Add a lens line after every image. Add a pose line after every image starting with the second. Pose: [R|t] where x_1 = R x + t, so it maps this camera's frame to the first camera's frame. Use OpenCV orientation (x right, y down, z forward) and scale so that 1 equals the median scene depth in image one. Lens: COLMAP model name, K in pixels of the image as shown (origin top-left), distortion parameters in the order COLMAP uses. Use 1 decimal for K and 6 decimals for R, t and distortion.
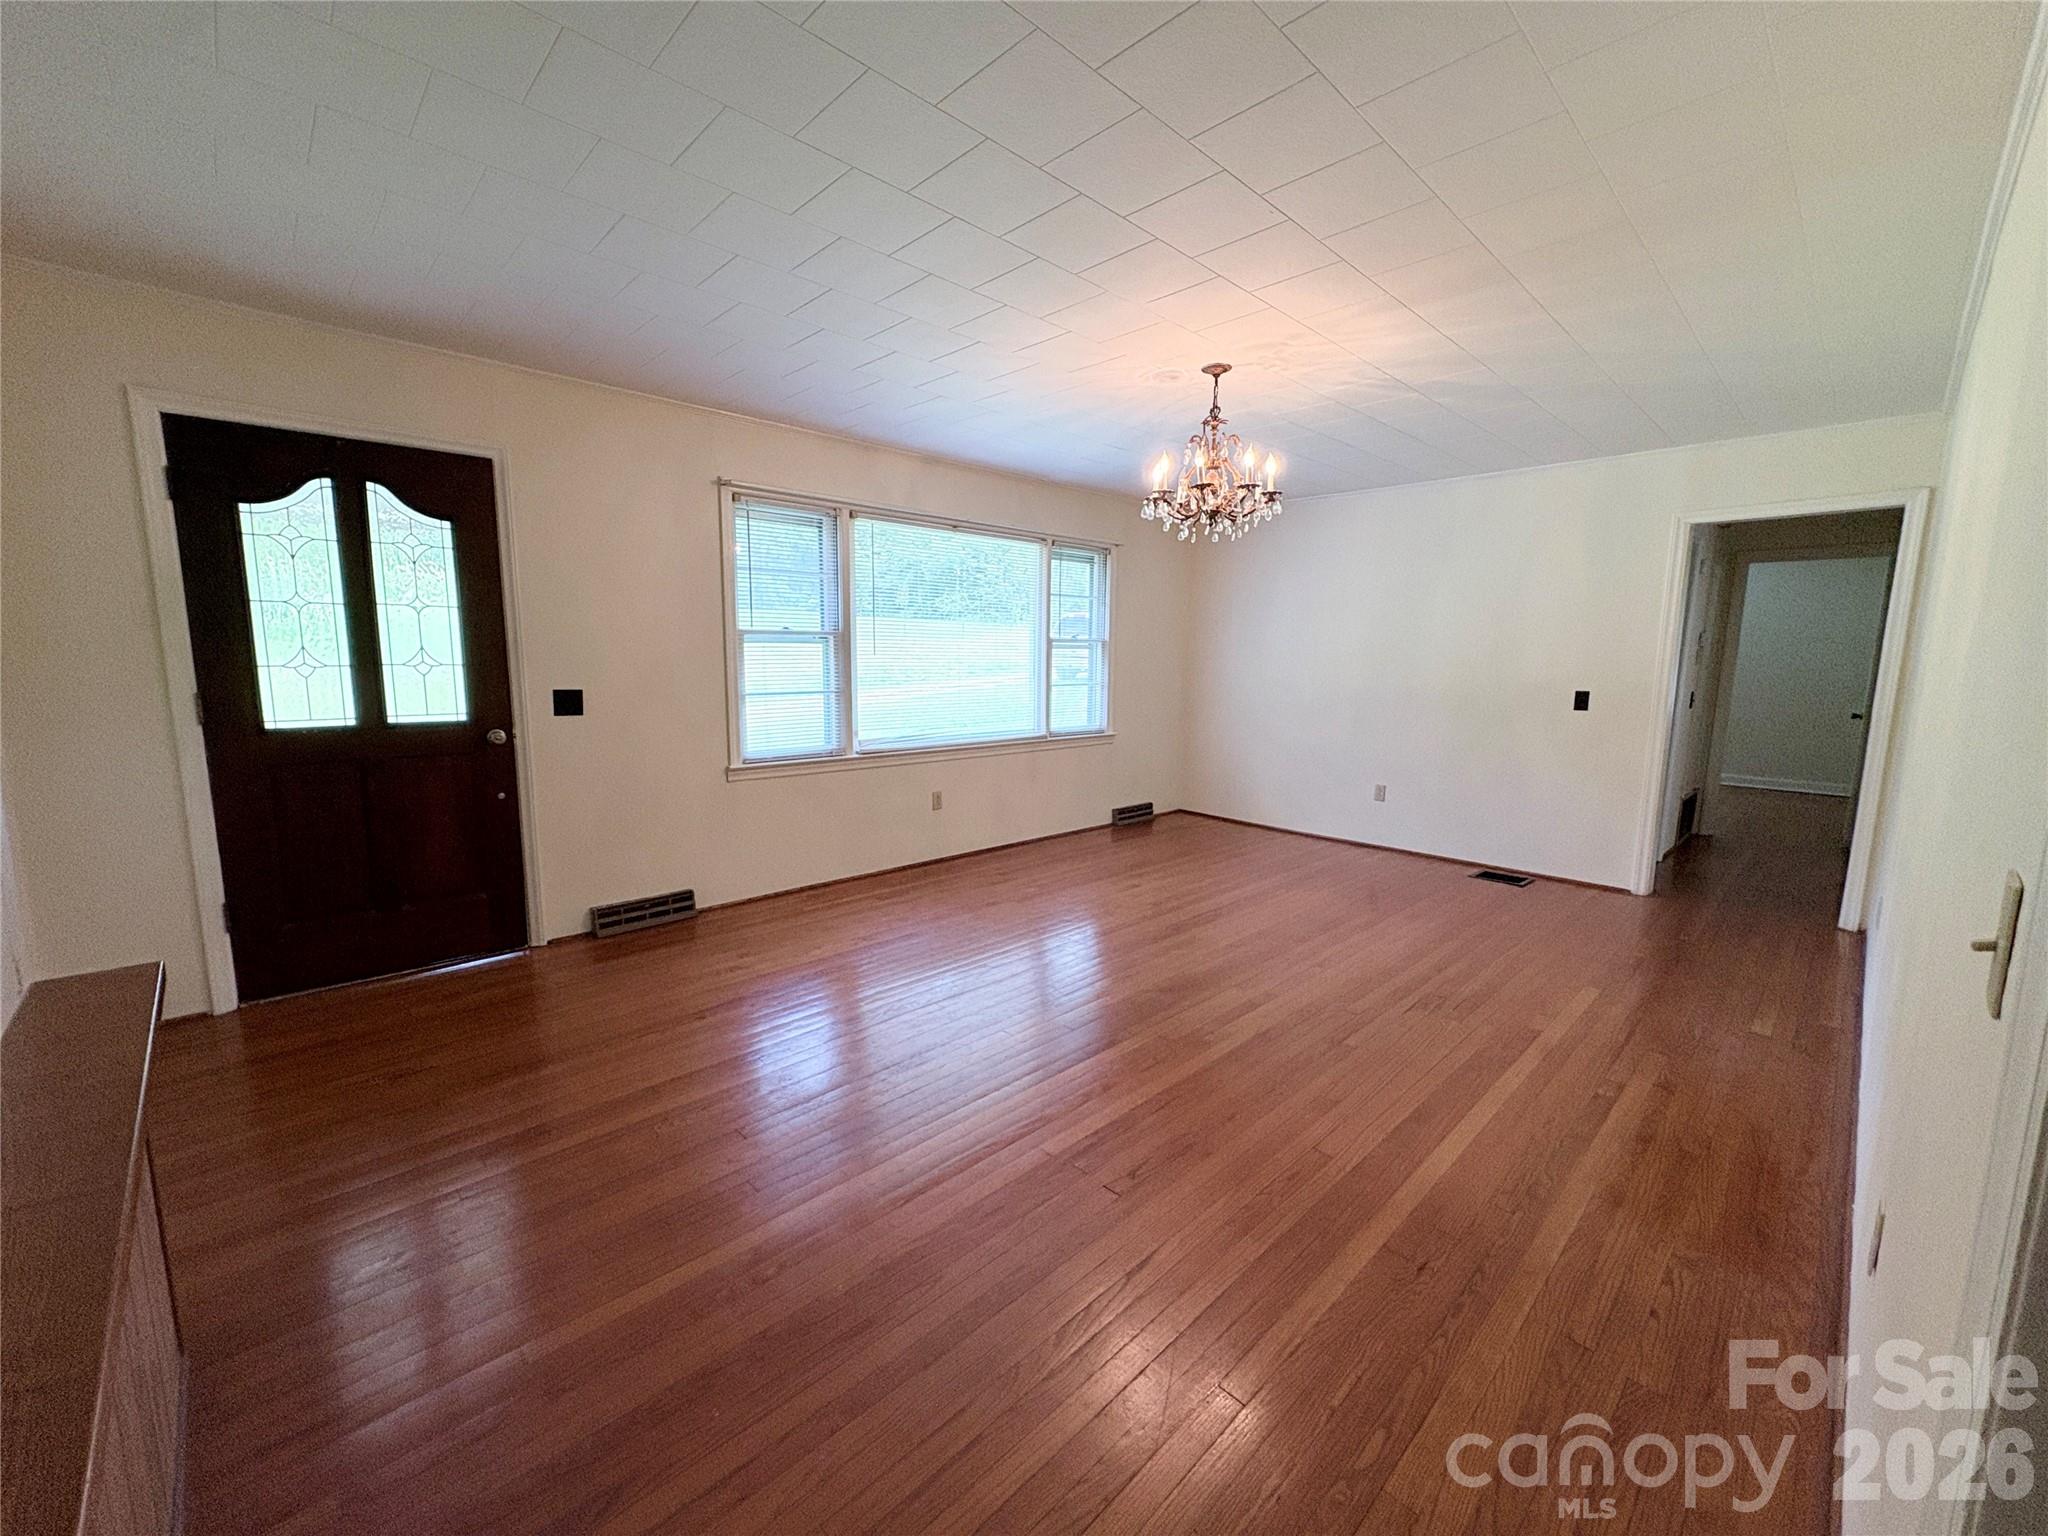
lens RADIAL K [[820.7, 0, 1024.0], [0, 820.7, 768.0], [0, 0, 1]] dist [0.000204, 0.000147]
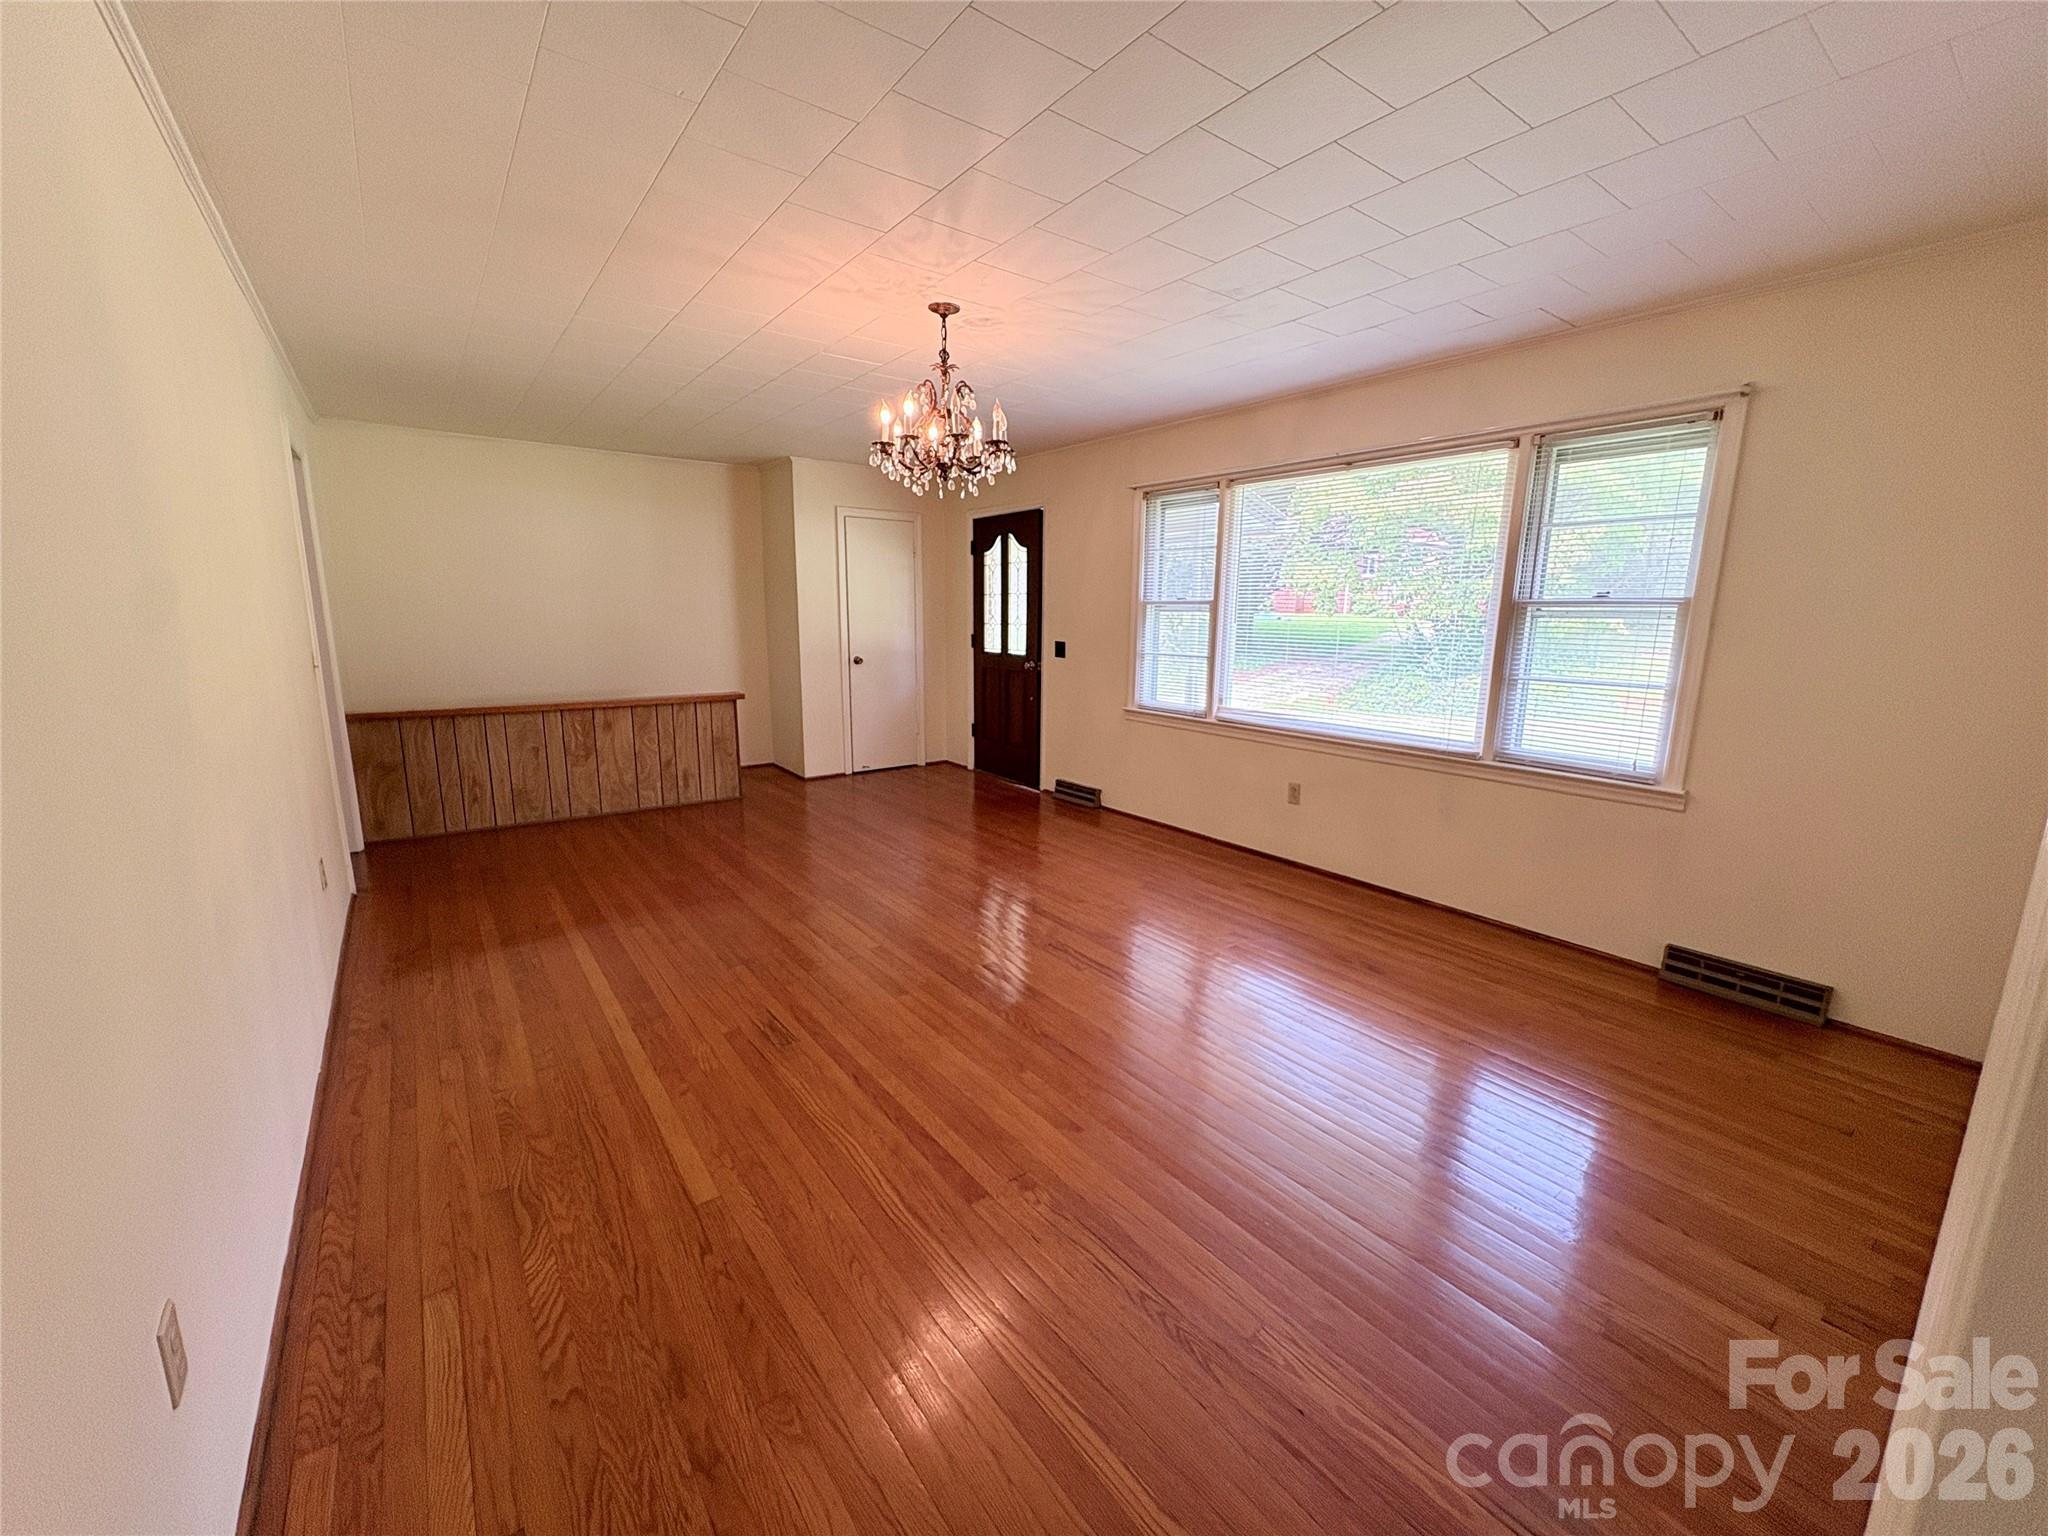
lens RADIAL K [[826.1, 0, 1027.8], [0, 826.1, 765.2], [0, 0, 1]] dist [0.000660, 0.000258]
pose [[-0.131263, 0.168118, -0.976988, 0.914625], [-0.153302, 0.970218, 0.187550, -0.128822], [0.979423, 0.174392, -0.101581, 0.952927]]
